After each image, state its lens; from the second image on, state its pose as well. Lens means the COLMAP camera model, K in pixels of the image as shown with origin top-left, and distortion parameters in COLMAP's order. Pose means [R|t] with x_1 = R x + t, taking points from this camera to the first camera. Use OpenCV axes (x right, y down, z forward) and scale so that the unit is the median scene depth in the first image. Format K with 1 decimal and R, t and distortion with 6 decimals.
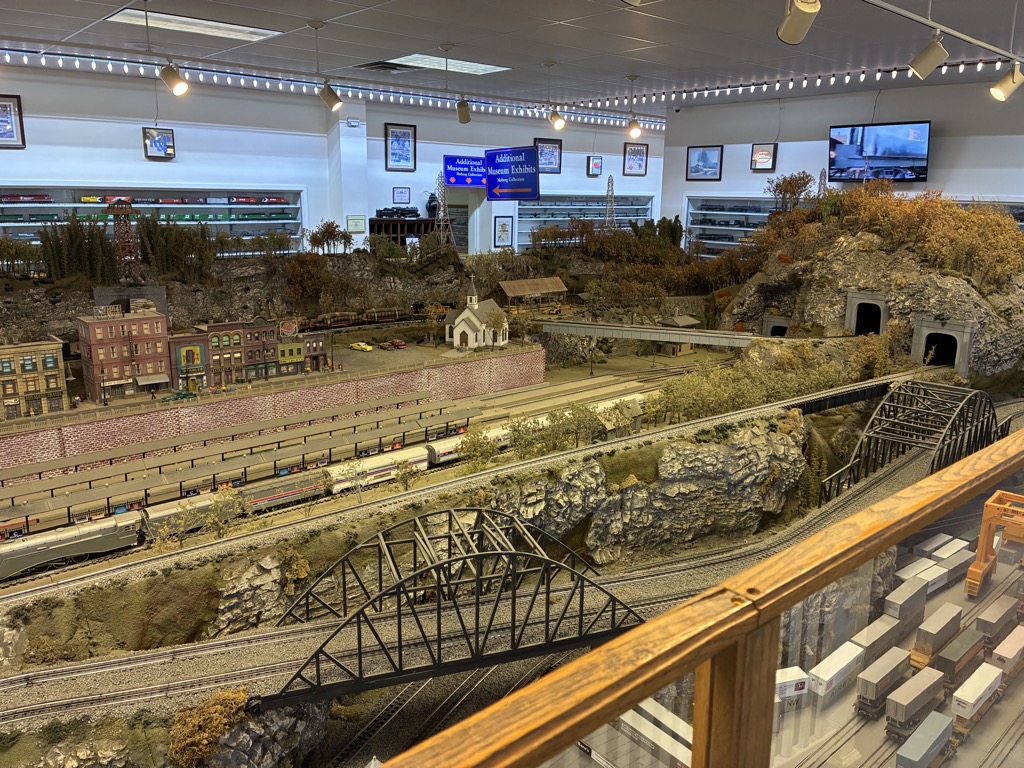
lens RADIAL K [[793.0, 0, 512.0], [0, 793.0, 384.0], [0, 0, 1]] dist [0.007610, -0.000027]
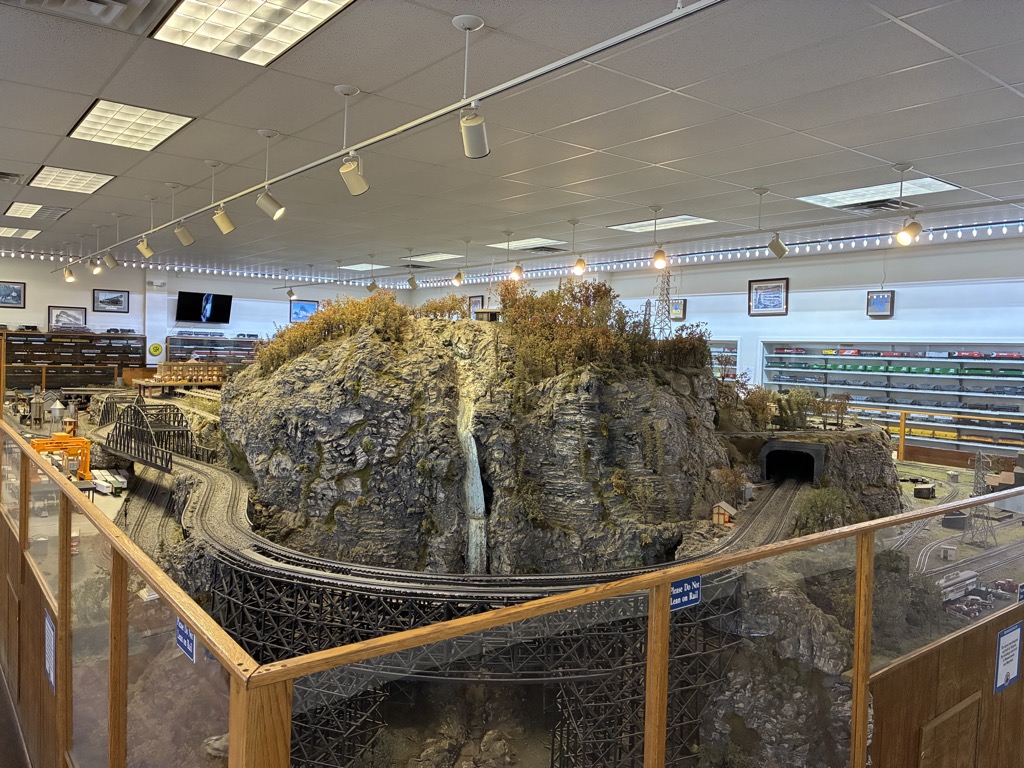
lens RADIAL K [[781.1, 0, 512.0], [0, 781.1, 384.0], [0, 0, 1]] dist [0.058388, 0.000438]
pose [[-0.042092, 0.041685, -0.998244, 0.723278], [-0.250403, 0.966801, 0.050930, -0.126026], [0.967226, 0.252107, -0.030256, 0.586870]]
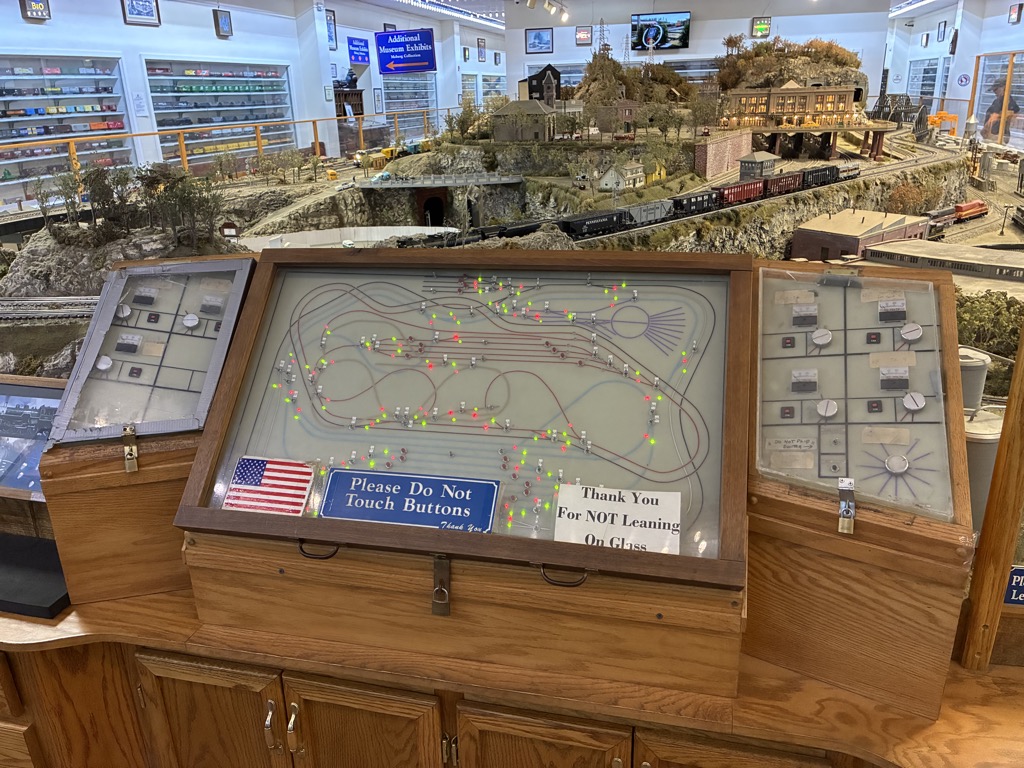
lens RADIAL K [[781.1, 0, 512.0], [0, 781.1, 384.0], [0, 0, 1]] dist [0.058388, 0.000438]
pose [[0.825860, -0.234499, 0.512802, -0.890017], [0.170885, 0.970741, 0.168702, 0.112209], [-0.537358, -0.051694, 0.841768, -0.322411]]
